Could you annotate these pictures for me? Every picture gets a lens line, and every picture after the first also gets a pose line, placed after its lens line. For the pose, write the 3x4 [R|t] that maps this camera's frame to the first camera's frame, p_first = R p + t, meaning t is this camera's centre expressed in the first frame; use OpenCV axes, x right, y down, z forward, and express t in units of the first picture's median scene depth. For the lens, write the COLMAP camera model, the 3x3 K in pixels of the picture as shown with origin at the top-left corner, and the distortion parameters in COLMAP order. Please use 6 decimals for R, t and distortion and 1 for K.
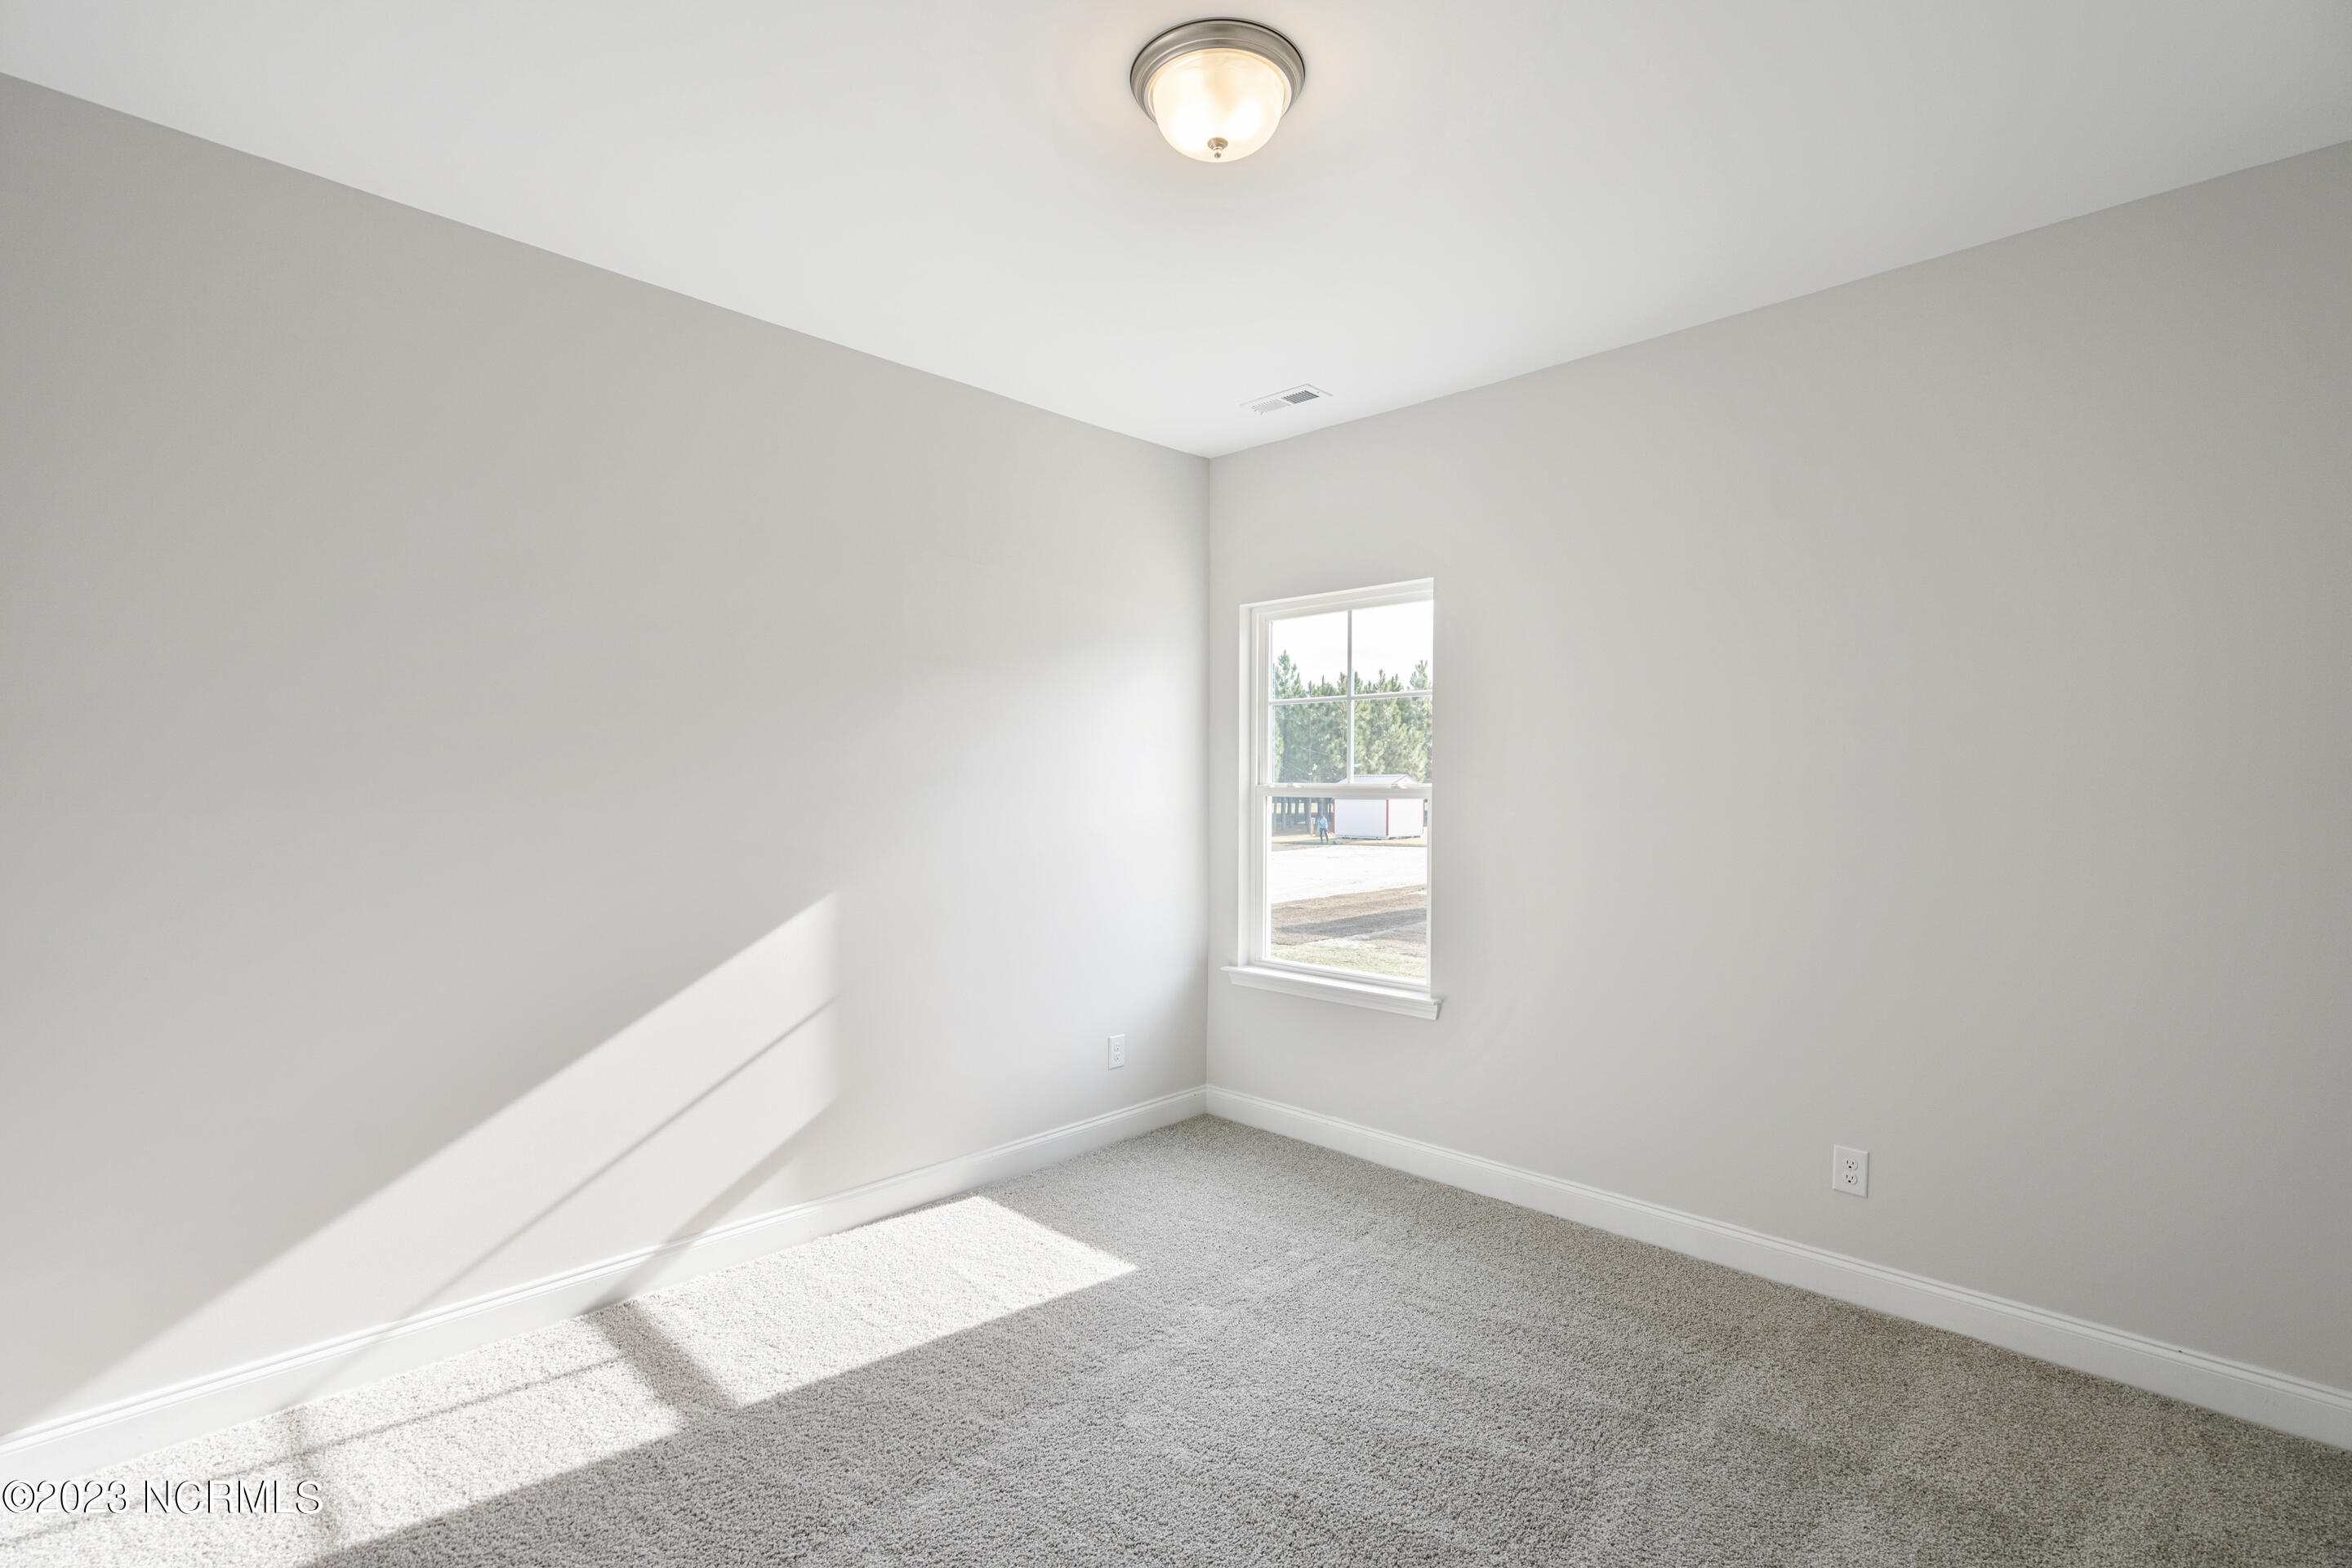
lens RADIAL K [[1061.3, 0, 1184.1], [0, 1061.3, 772.2], [0, 0, 1]] dist [-0.006103, 0.001710]
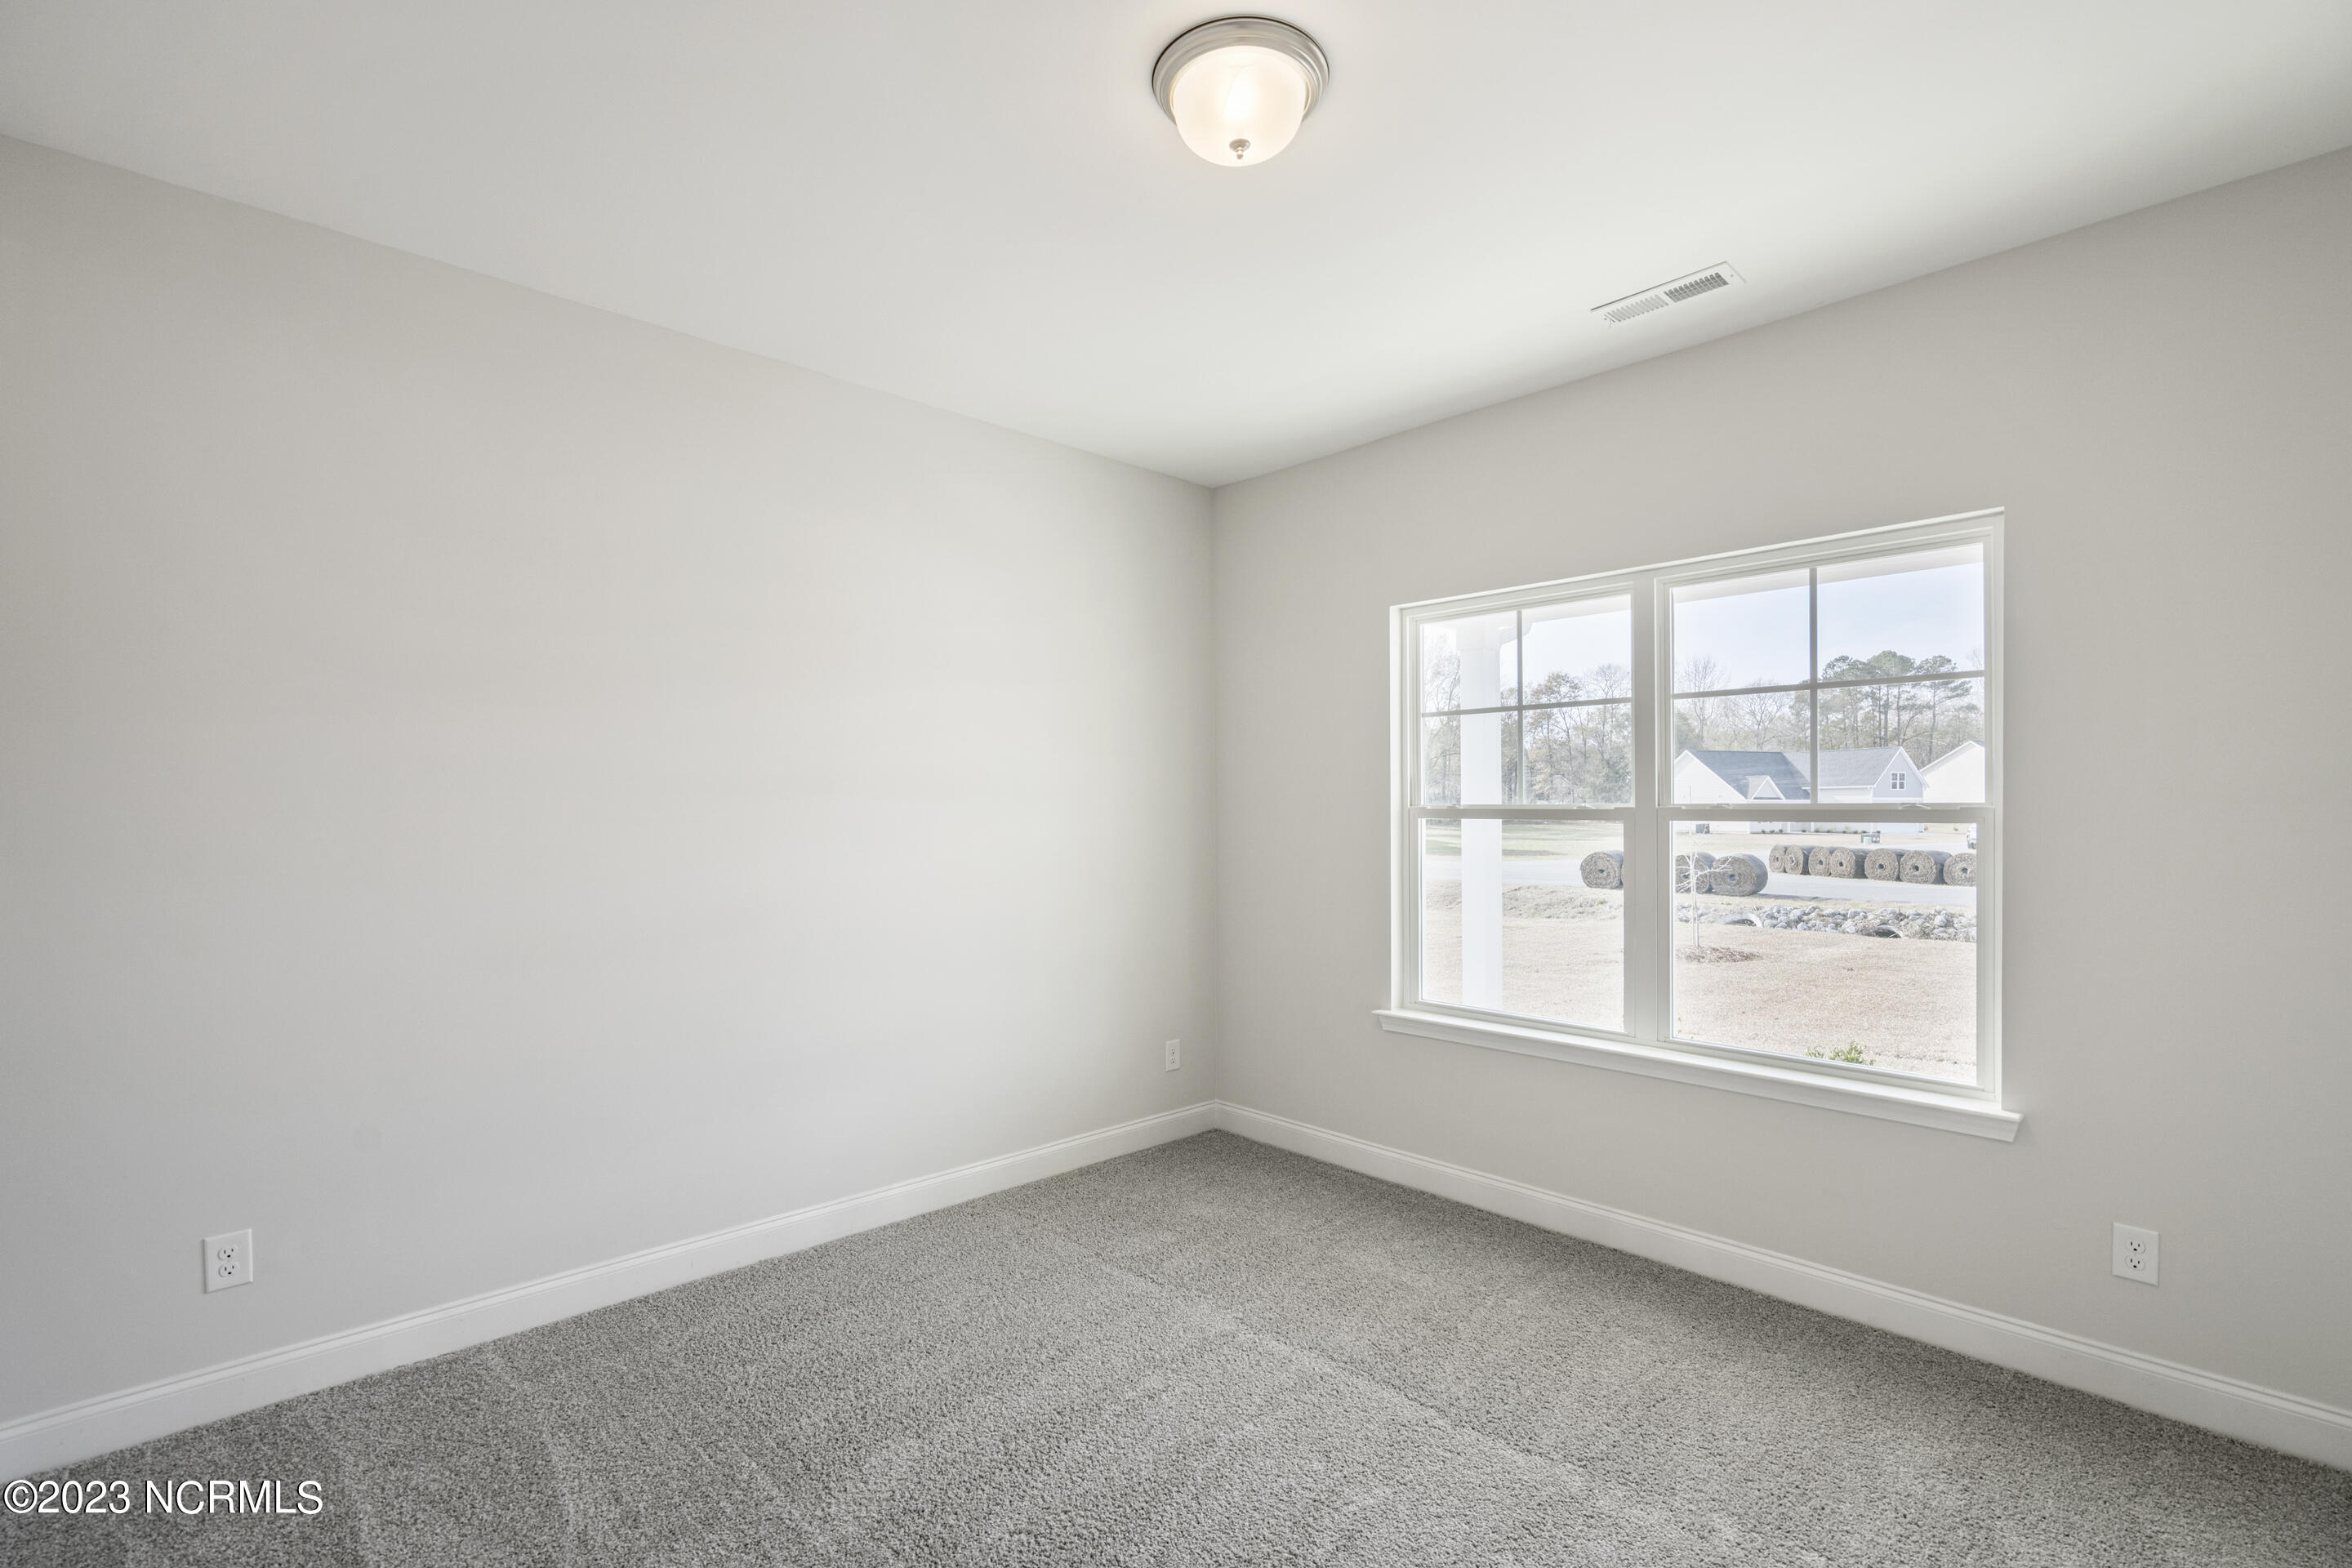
lens RADIAL K [[1061.3, 0, 1113.6], [0, 1061.3, 834.4], [0, 0, 1]] dist [-0.006103, 0.001710]
pose [[0.995907, -0.008716, -0.089964, -0.107930], [0.012041, 0.999262, 0.036481, -0.000563], [0.089579, -0.037415, 0.995277, 0.094972]]
